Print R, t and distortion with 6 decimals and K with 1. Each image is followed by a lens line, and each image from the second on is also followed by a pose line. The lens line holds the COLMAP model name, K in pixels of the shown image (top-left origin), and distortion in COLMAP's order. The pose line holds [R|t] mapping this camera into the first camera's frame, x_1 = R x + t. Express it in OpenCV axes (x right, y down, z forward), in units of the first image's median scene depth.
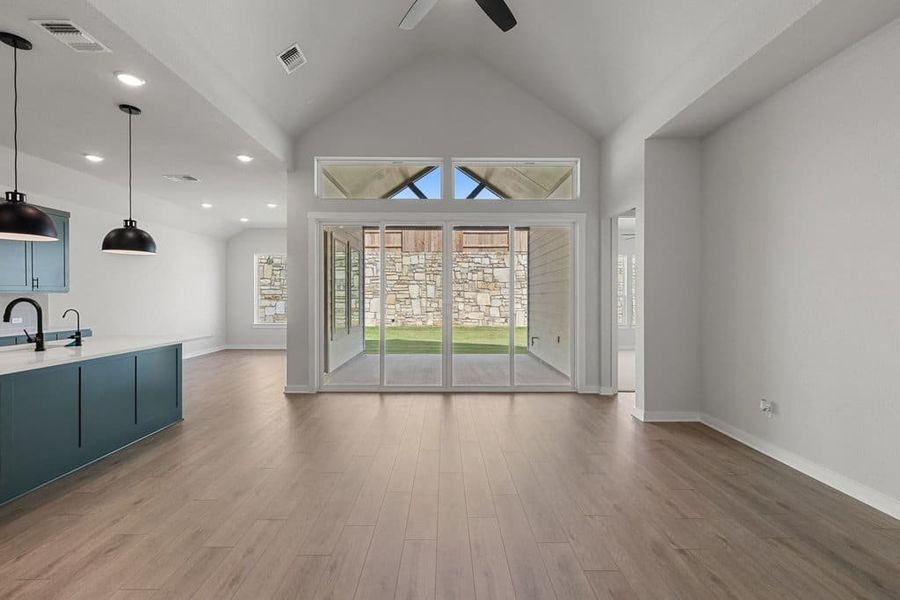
lens RADIAL K [[379.4, 0, 450.0], [0, 379.4, 297.2], [0, 0, 1]] dist [0.003120, 0.000371]
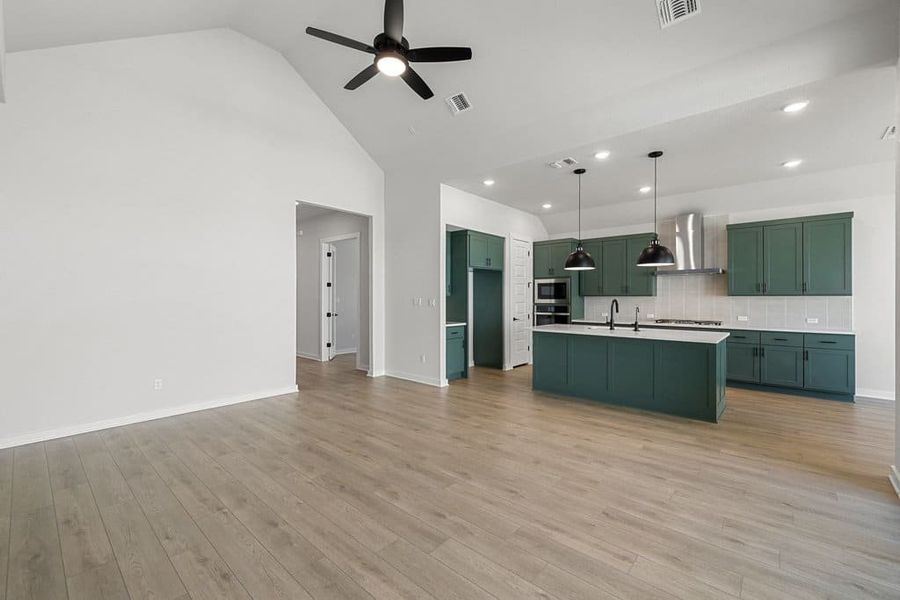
lens RADIAL K [[379.4, 0, 450.0], [0, 379.4, 297.2], [0, 0, 1]] dist [0.003120, 0.000371]
pose [[-0.676625, -0.003819, -0.736318, 0.209802], [-0.005366, 0.999986, -0.000255, -0.000777], [0.736308, 0.003779, -0.676636, 0.489583]]
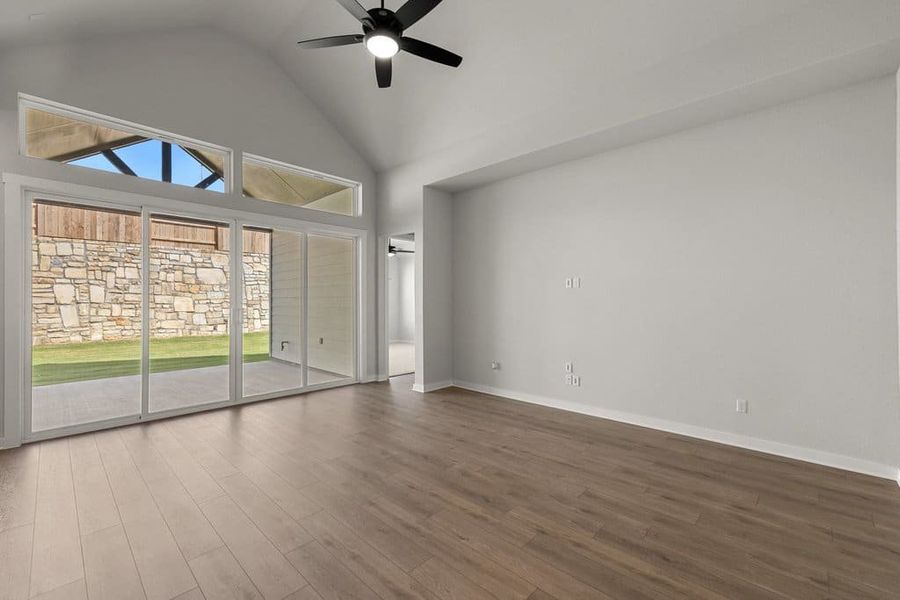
lens RADIAL K [[377.6, 0, 453.5], [0, 377.6, 298.6], [0, 0, 1]] dist [0.001221, 0.000242]
pose [[0.693605, 0.002645, 0.720350, -0.166353], [0.003076, 0.999973, -0.006634, -0.000066], [-0.720349, 0.006818, 0.693579, -0.007166]]
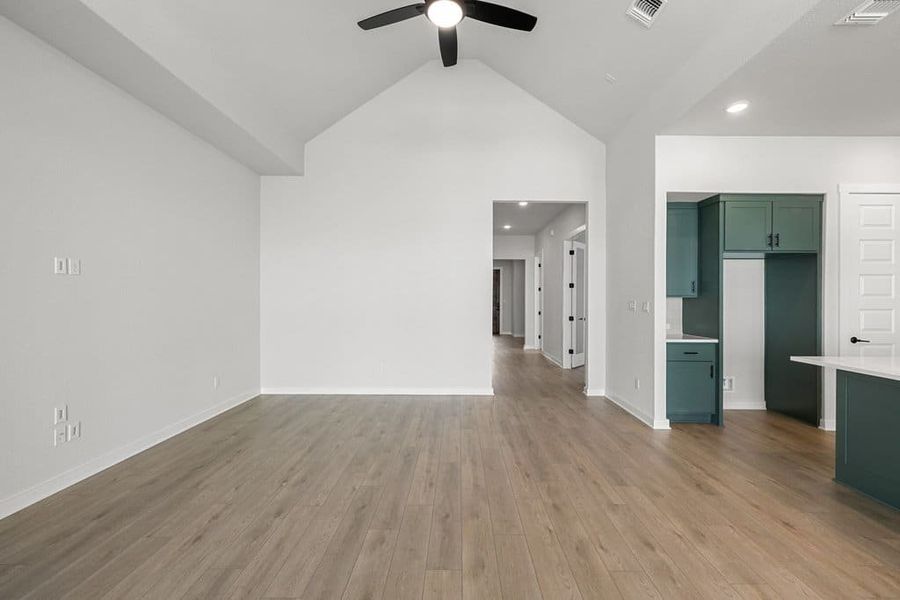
lens RADIAL K [[377.6, 0, 453.5], [0, 377.6, 298.6], [0, 0, 1]] dist [0.001221, 0.000242]
pose [[-0.999634, -0.006273, 0.026328, -0.008259], [-0.006204, 0.999977, 0.002703, -0.001469], [-0.026345, 0.002539, -0.999650, 0.493412]]
